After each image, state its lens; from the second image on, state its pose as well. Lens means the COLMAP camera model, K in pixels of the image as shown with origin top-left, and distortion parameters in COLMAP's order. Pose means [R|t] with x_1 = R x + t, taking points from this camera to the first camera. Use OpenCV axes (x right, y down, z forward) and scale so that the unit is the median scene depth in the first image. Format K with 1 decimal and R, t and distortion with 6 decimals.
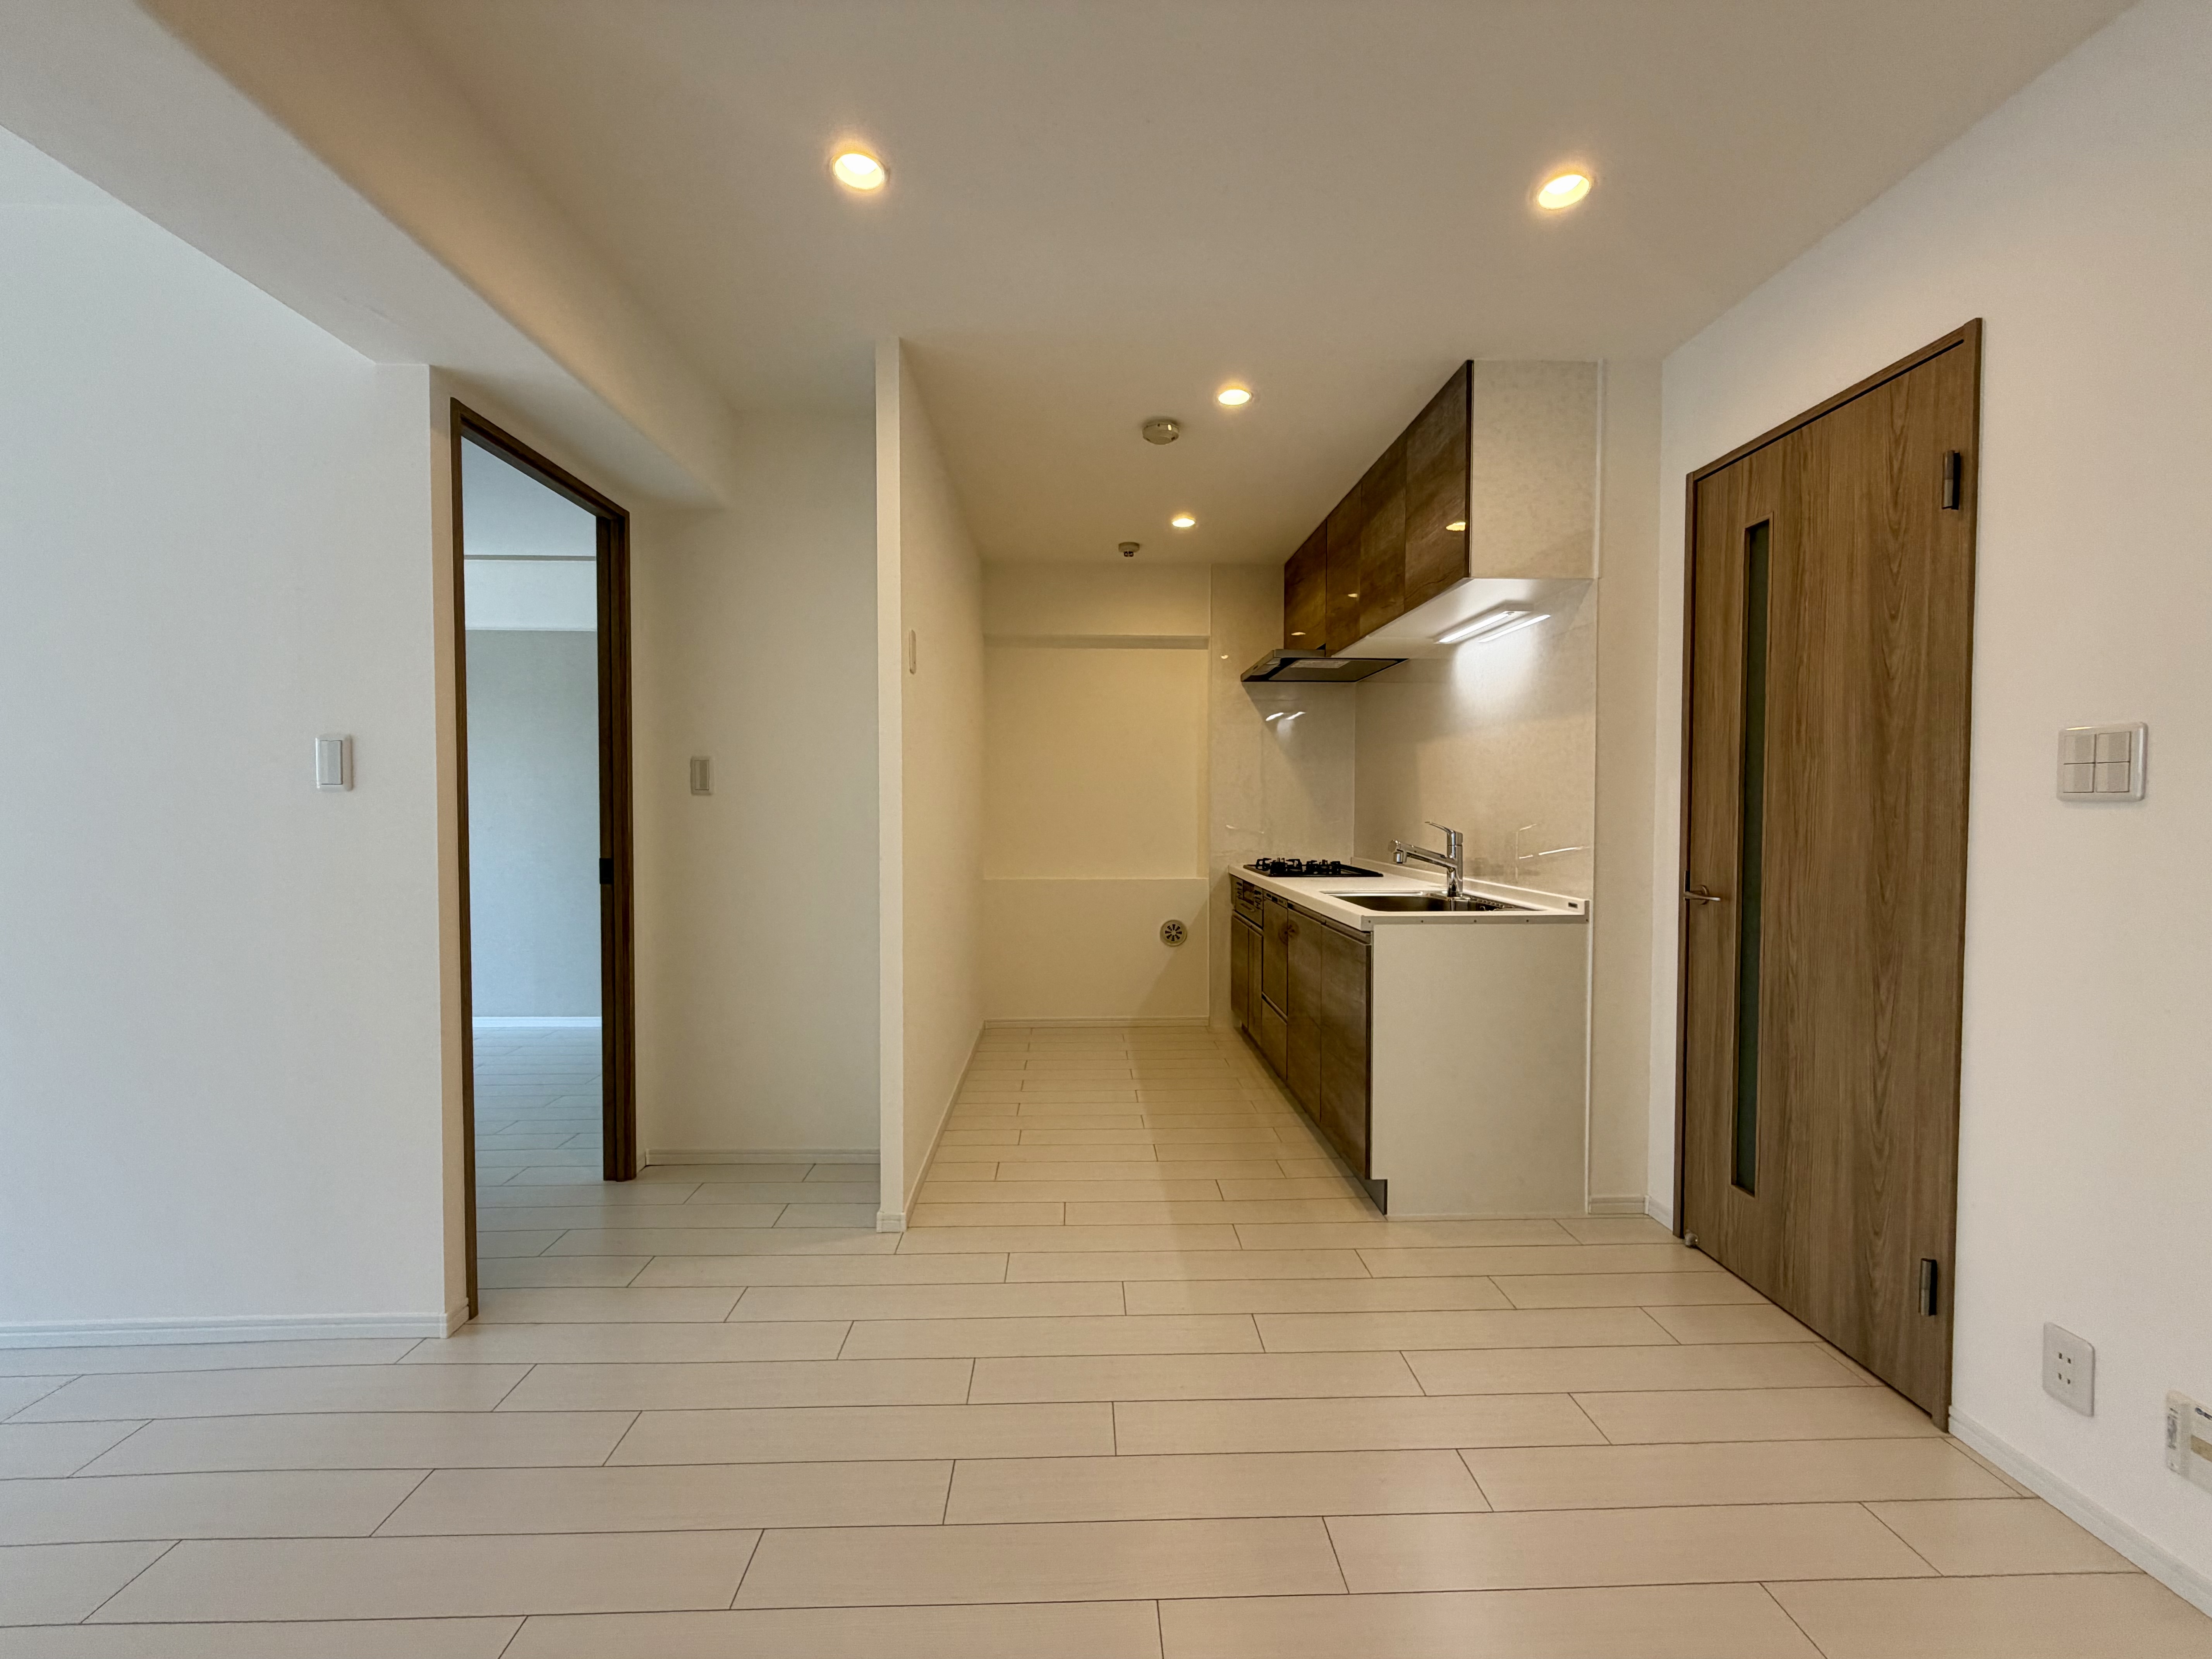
lens RADIAL K [[880.1, 0, 1103.8], [0, 880.1, 824.5], [0, 0, 1]] dist [-0.003992, 0.000157]
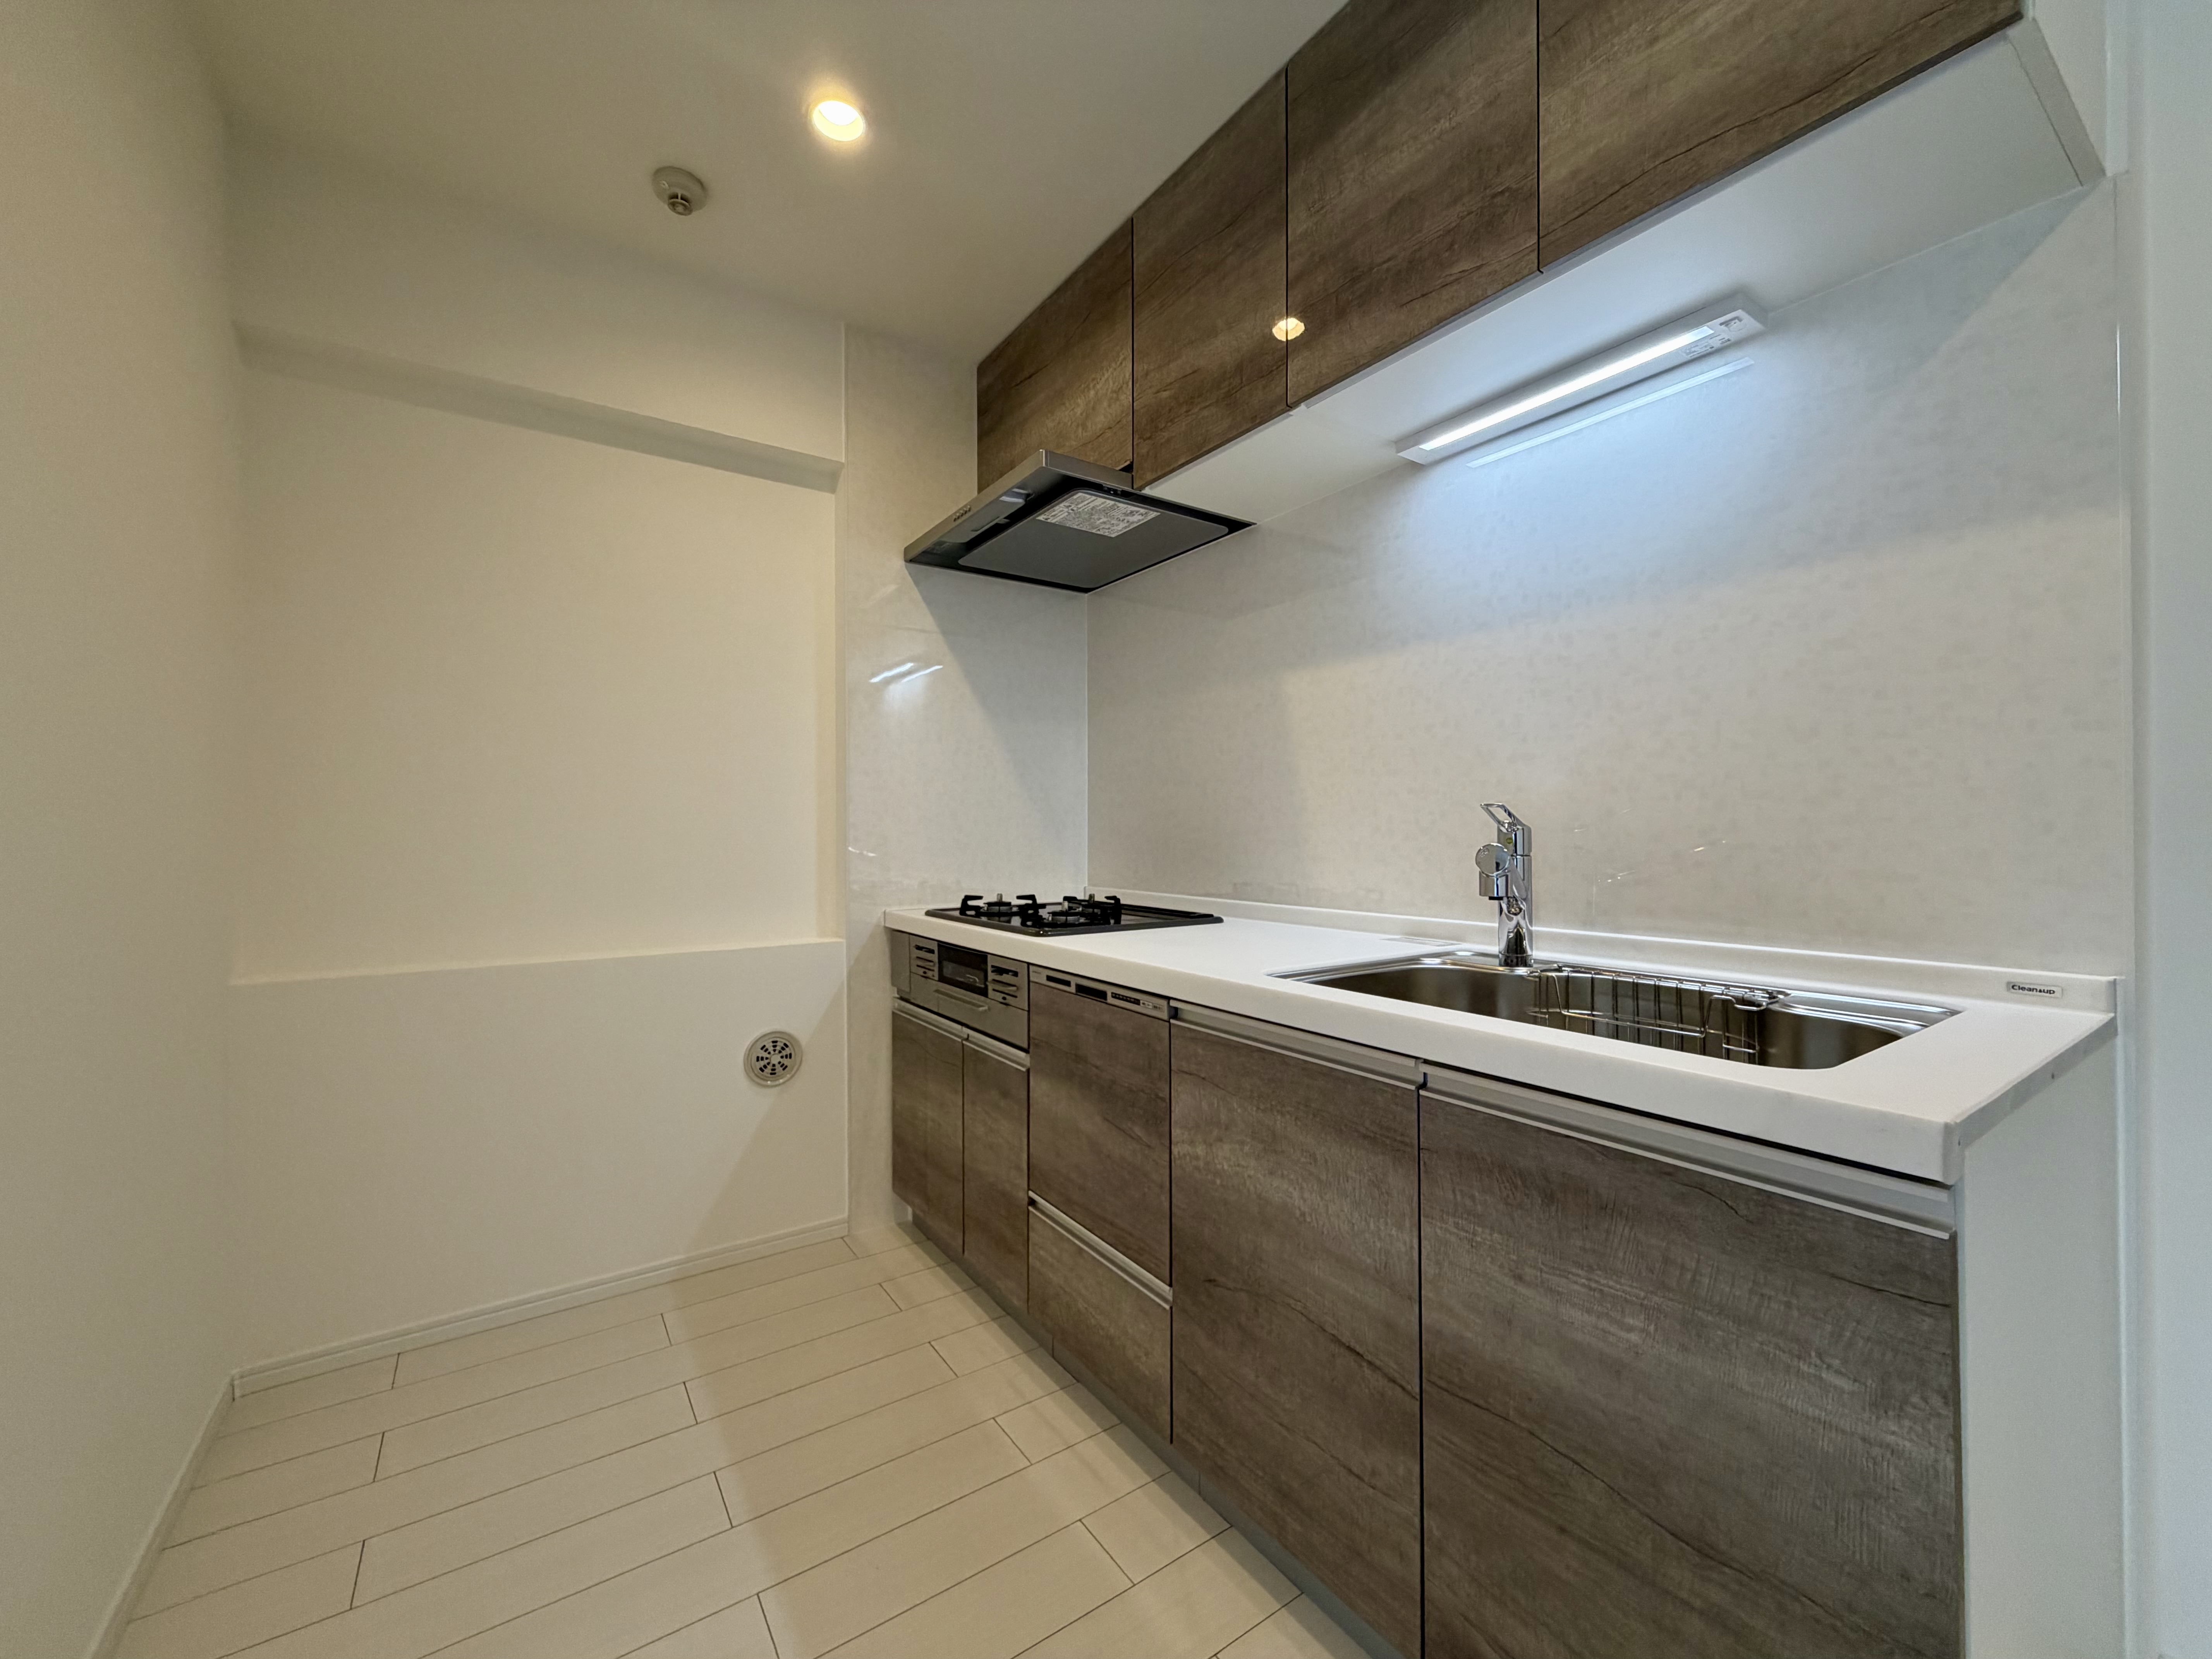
lens RADIAL K [[880.1, 0, 1109.4], [0, 880.1, 826.7], [0, 0, 1]] dist [-0.003992, 0.000157]
pose [[0.842988, -0.002478, 0.537927, -0.025758], [0.017533, 0.999585, -0.022871, 0.011301], [-0.537647, 0.028712, 0.842681, 0.523872]]
